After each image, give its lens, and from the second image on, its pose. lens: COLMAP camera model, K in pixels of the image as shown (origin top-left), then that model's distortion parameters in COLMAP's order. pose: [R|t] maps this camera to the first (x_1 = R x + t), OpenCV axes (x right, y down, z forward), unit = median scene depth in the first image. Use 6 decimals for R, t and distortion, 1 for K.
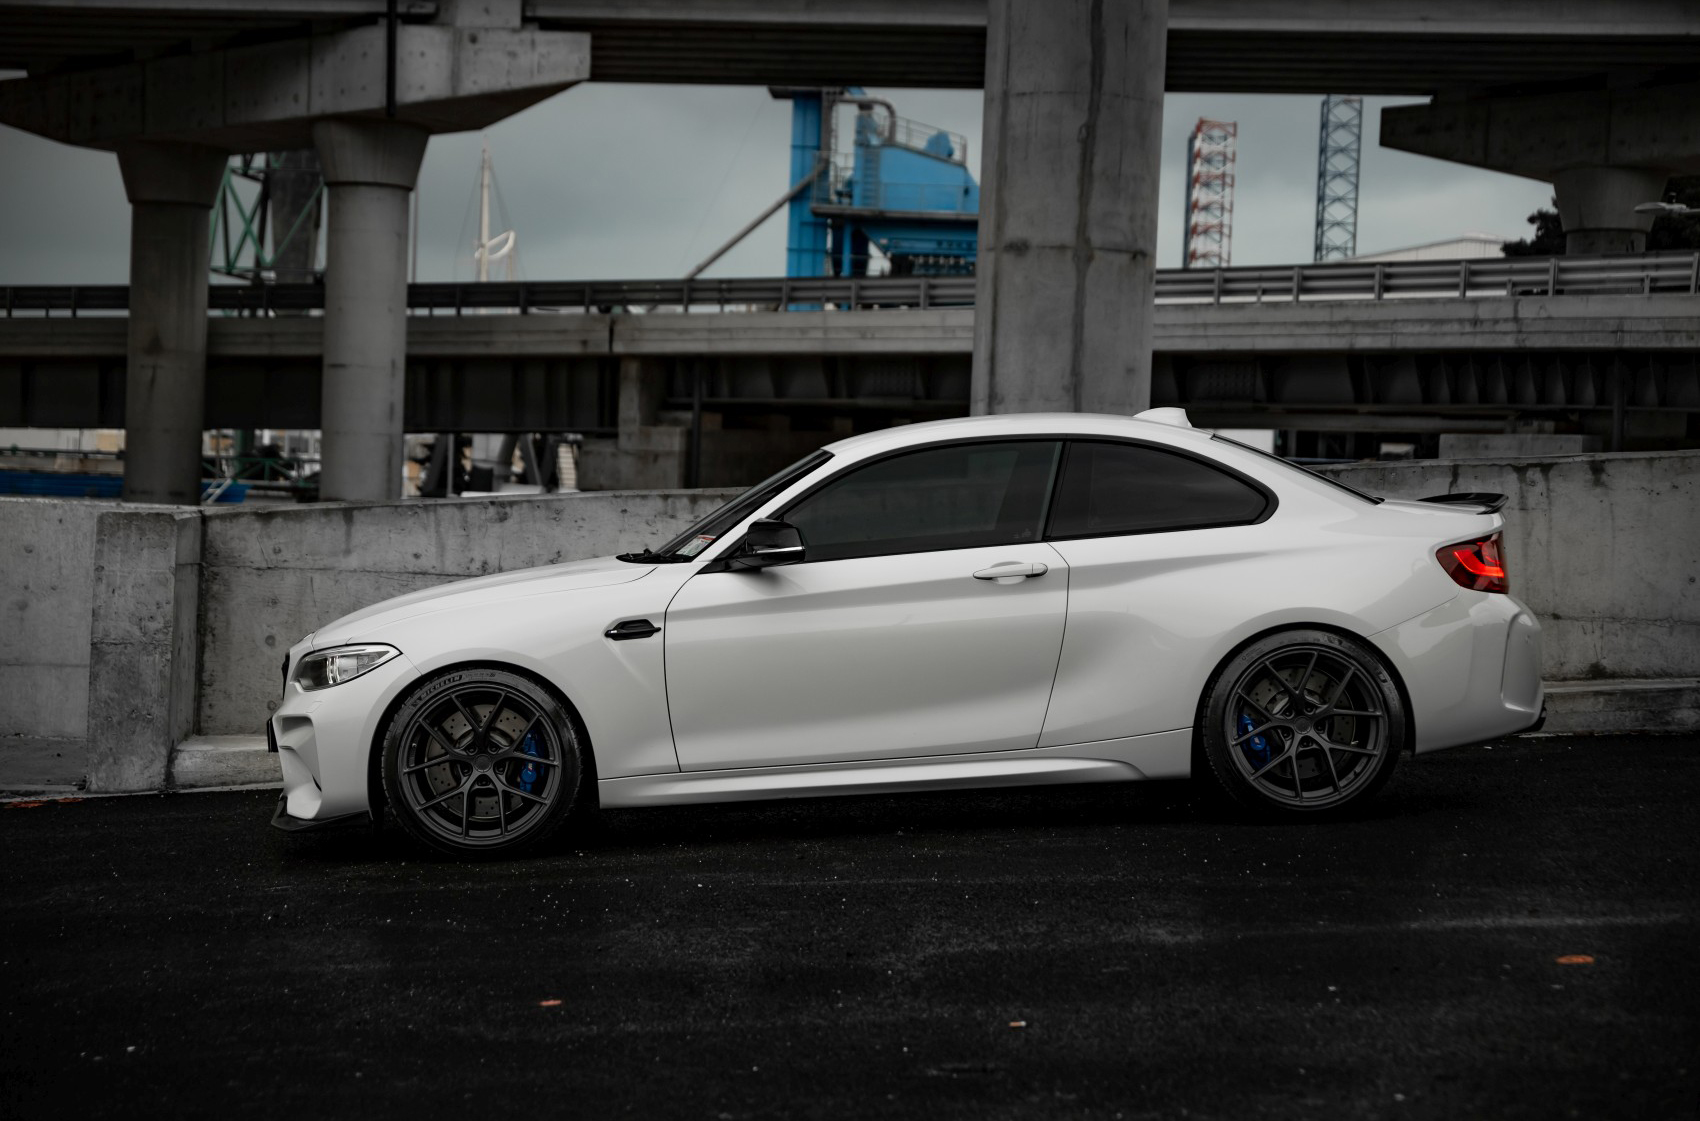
lens RADIAL K [[2609.4, 0, 860.1], [0, 2609.4, 537.2], [0, 0, 1]] dist [0.135888, 0.000000]
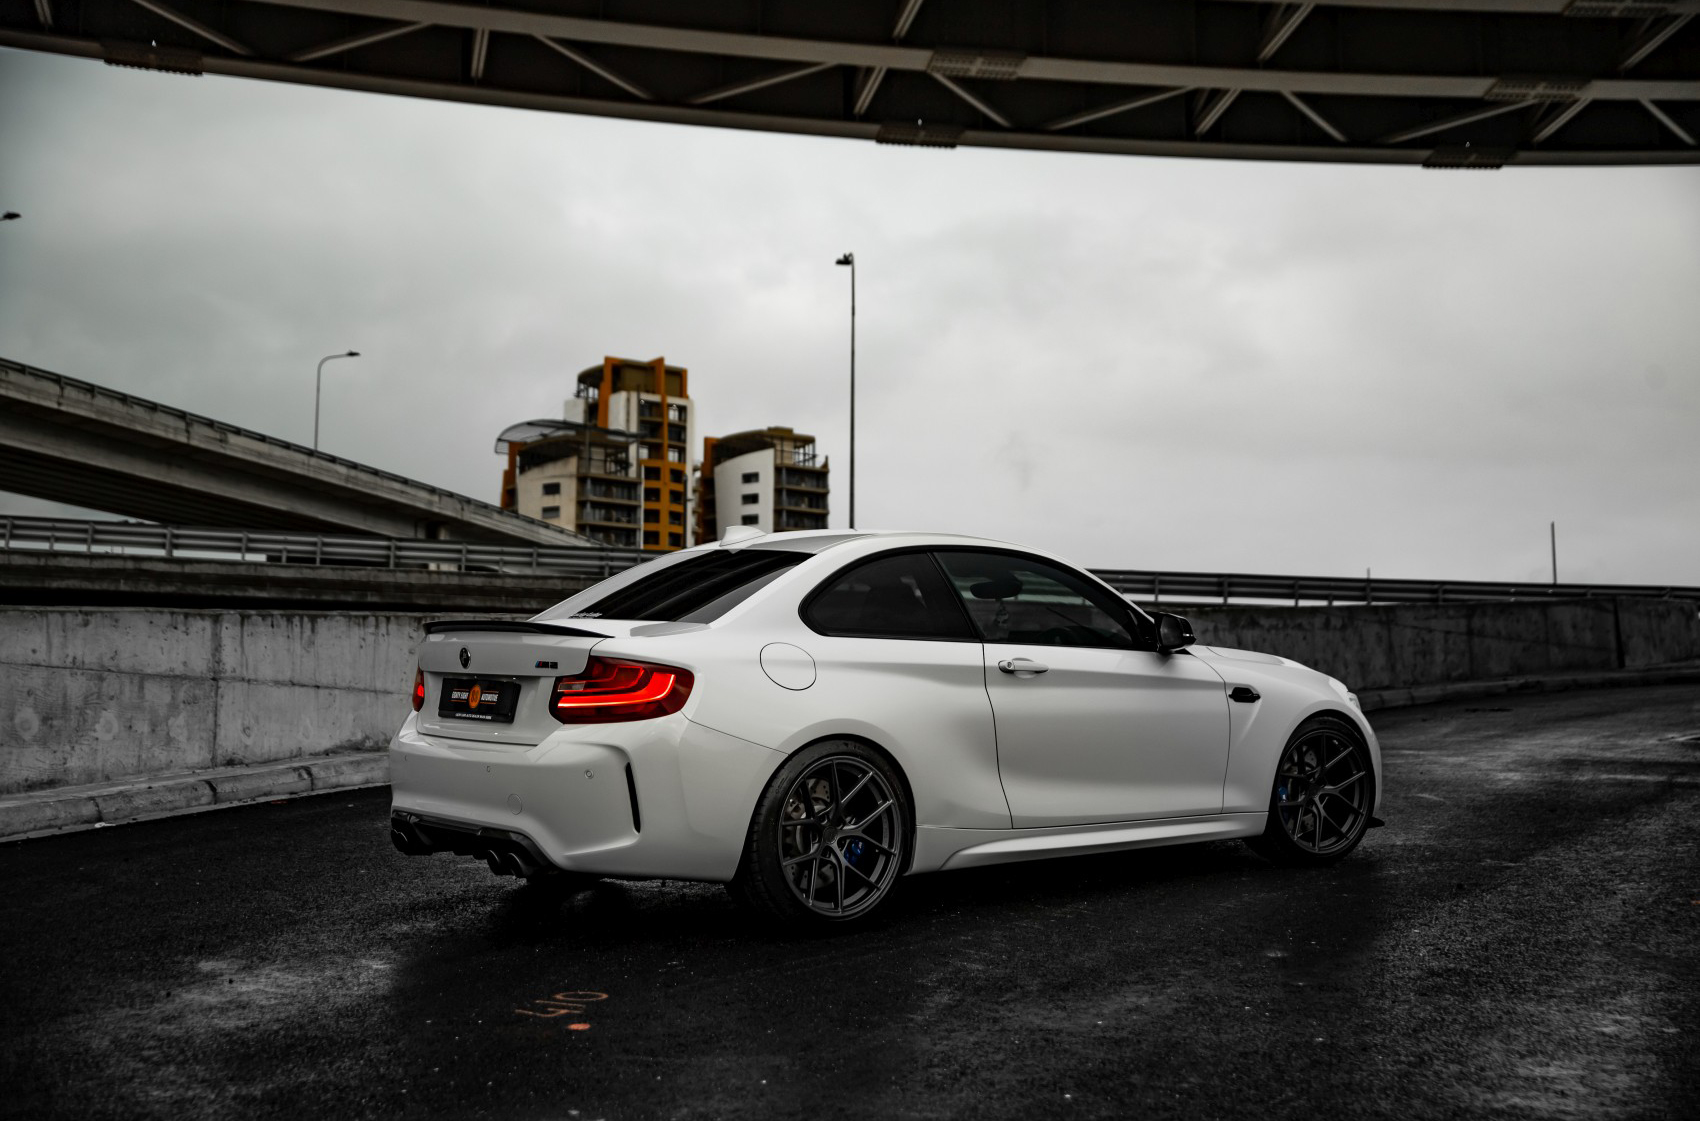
lens RADIAL K [[1773.1, 0, 857.4], [0, 1773.1, 552.2], [0, 0, 1]] dist [0.009911, 0.000000]
pose [[0.331376, 0.078759, 0.940206, -0.839734], [0.021228, 0.995635, -0.090884, 0.045499], [-0.943260, 0.050075, 0.328258, 0.351523]]
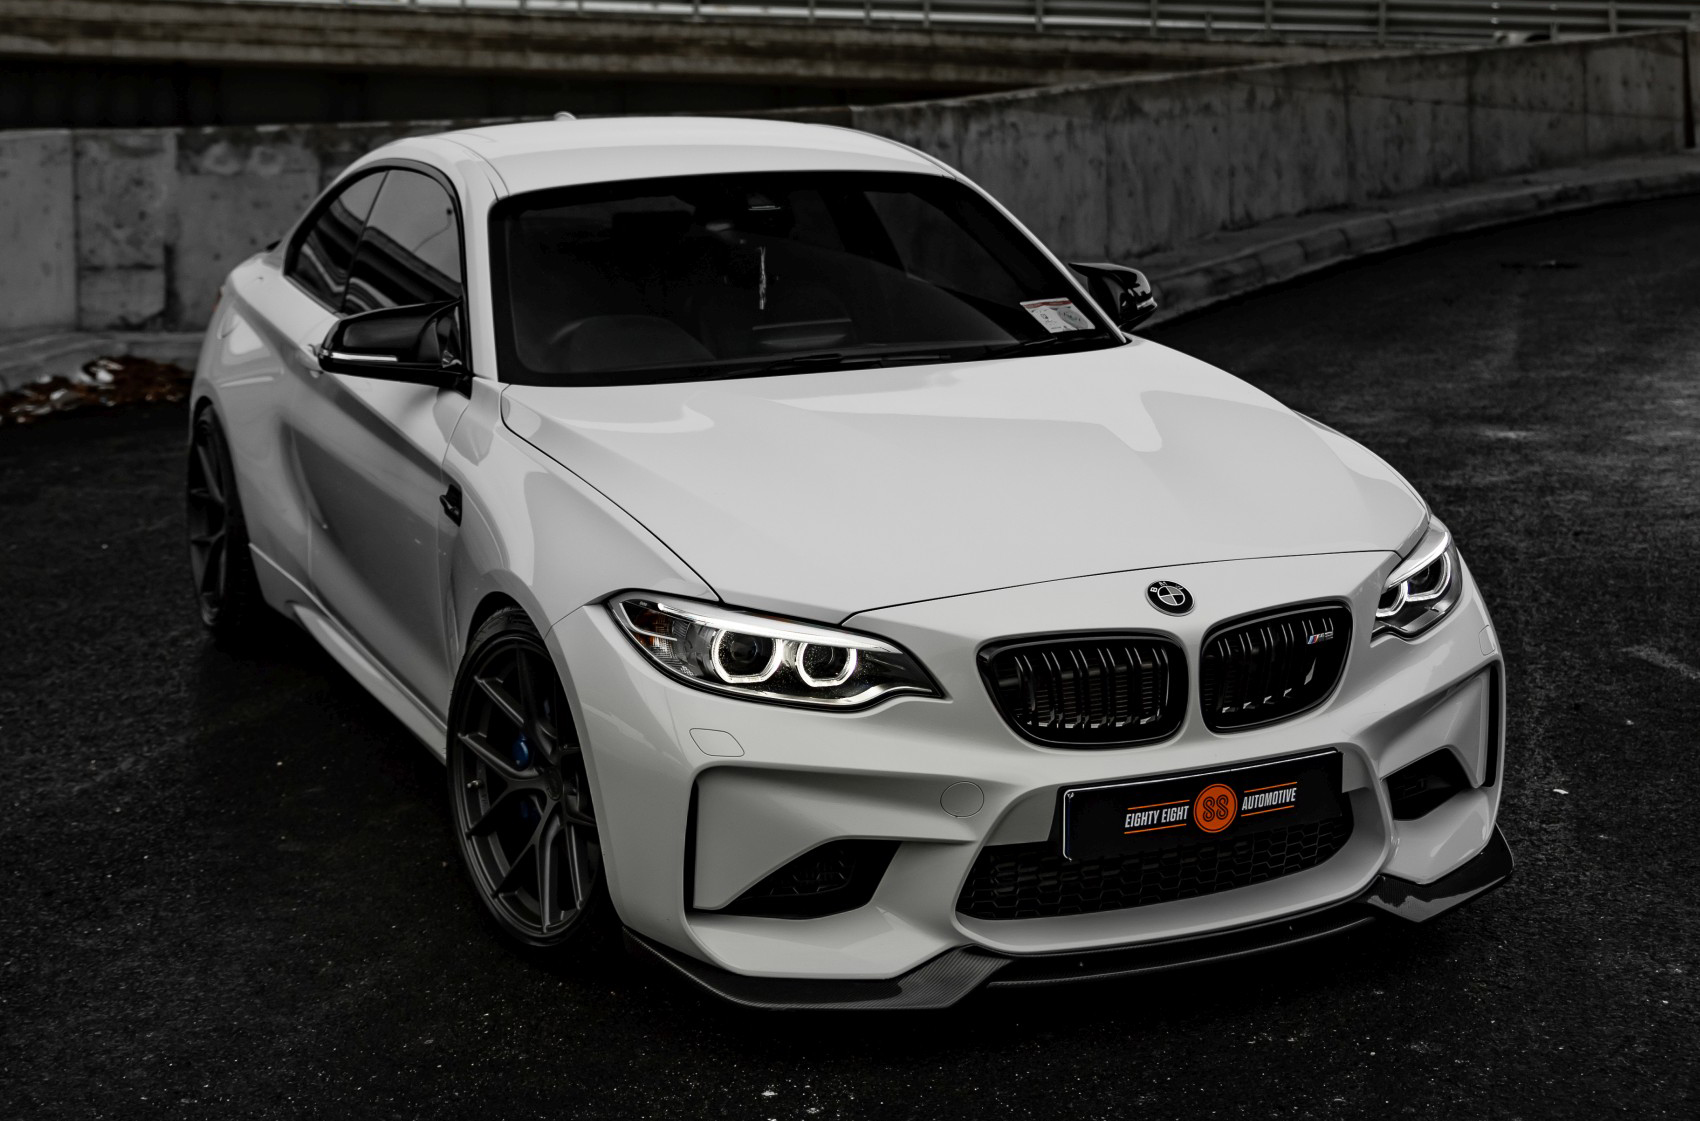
lens RADIAL K [[2638.2, 0, 824.0], [0, 2638.2, 353.2], [0, 0, 1]] dist [-0.011540, 0.000000]
pose [[0.197187, -0.085564, 0.976625, -0.477889], [0.033494, 0.996190, 0.080515, -0.027887], [-0.979794, 0.016834, 0.199302, 0.446009]]
